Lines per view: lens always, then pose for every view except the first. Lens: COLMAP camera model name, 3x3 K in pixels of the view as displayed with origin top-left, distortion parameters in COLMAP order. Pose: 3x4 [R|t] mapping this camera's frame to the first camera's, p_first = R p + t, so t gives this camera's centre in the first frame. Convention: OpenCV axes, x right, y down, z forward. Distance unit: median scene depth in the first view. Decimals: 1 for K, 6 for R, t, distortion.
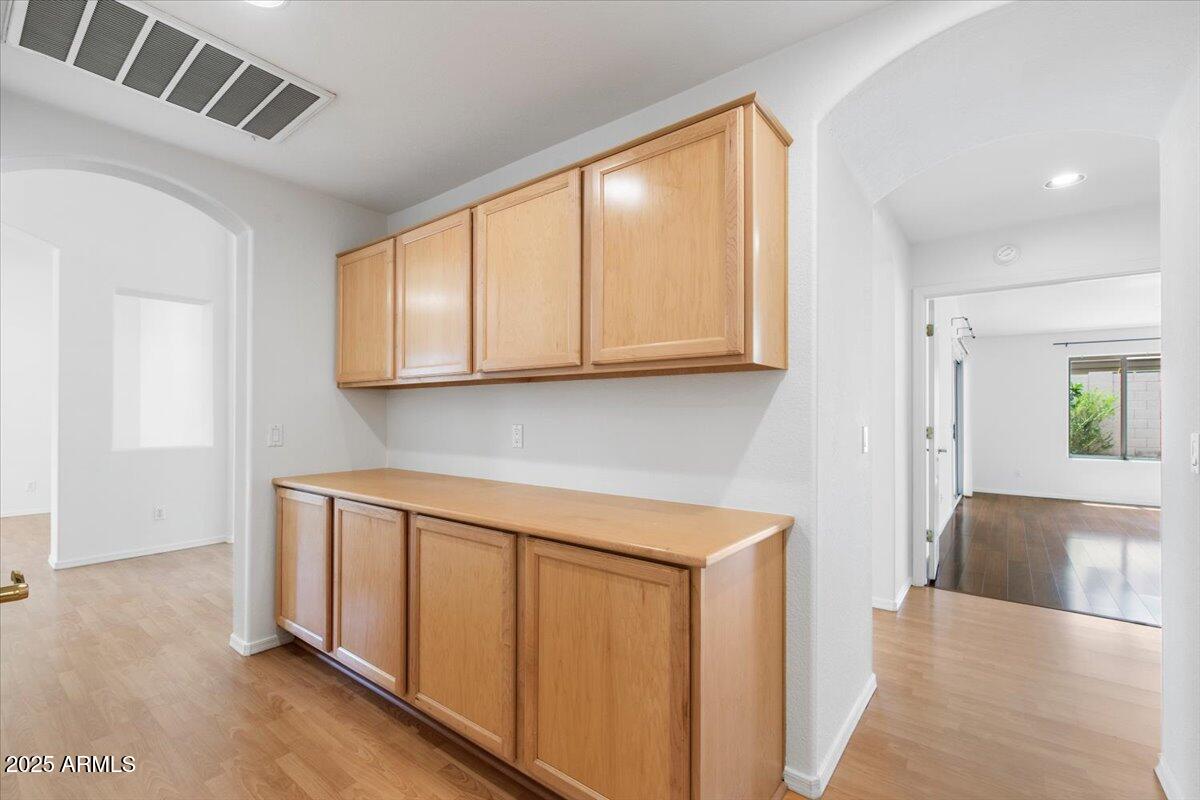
lens RADIAL K [[519.9, 0, 594.1], [0, 519.9, 401.4], [0, 0, 1]] dist [-0.000696, -0.000005]
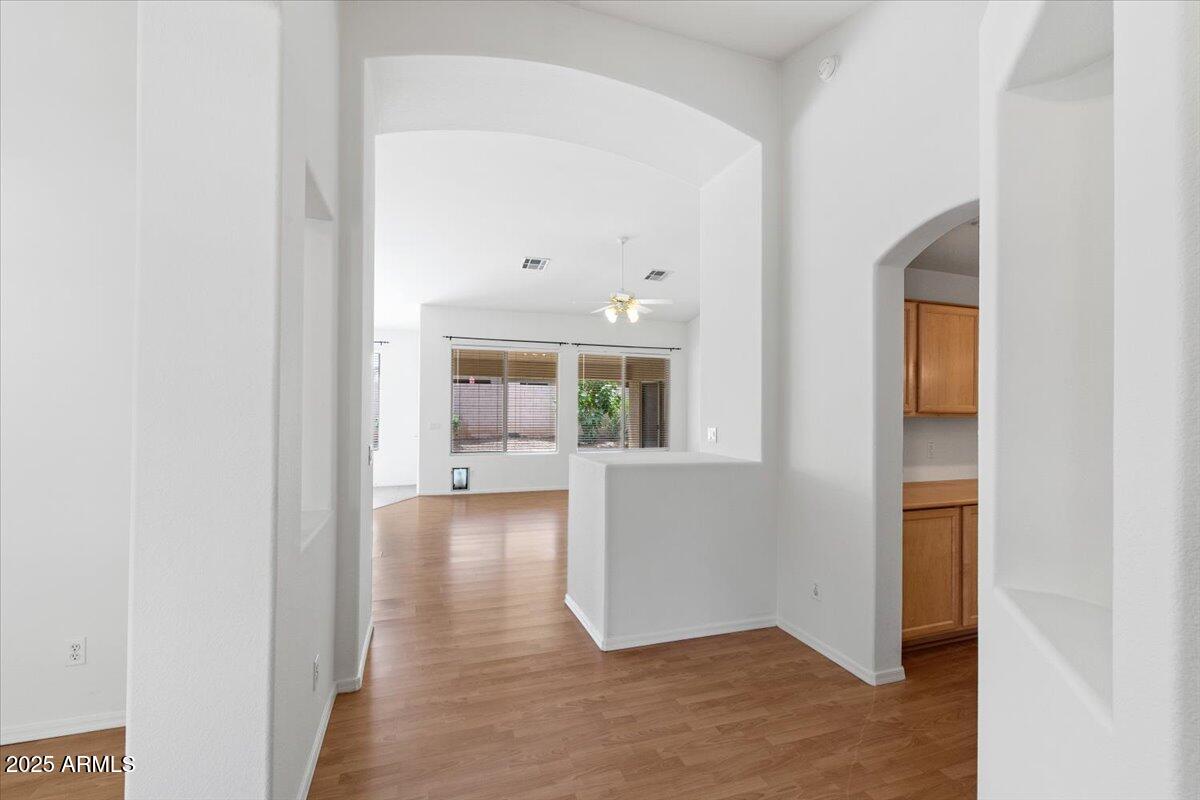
lens RADIAL K [[519.9, 0, 594.1], [0, 519.9, 401.4], [0, 0, 1]] dist [-0.000696, -0.000005]
pose [[0.539928, 0.015570, 0.841567, -1.513918], [-0.012160, 0.999869, -0.010696, -0.021657], [-0.841624, -0.004459, 0.540046, 0.787783]]
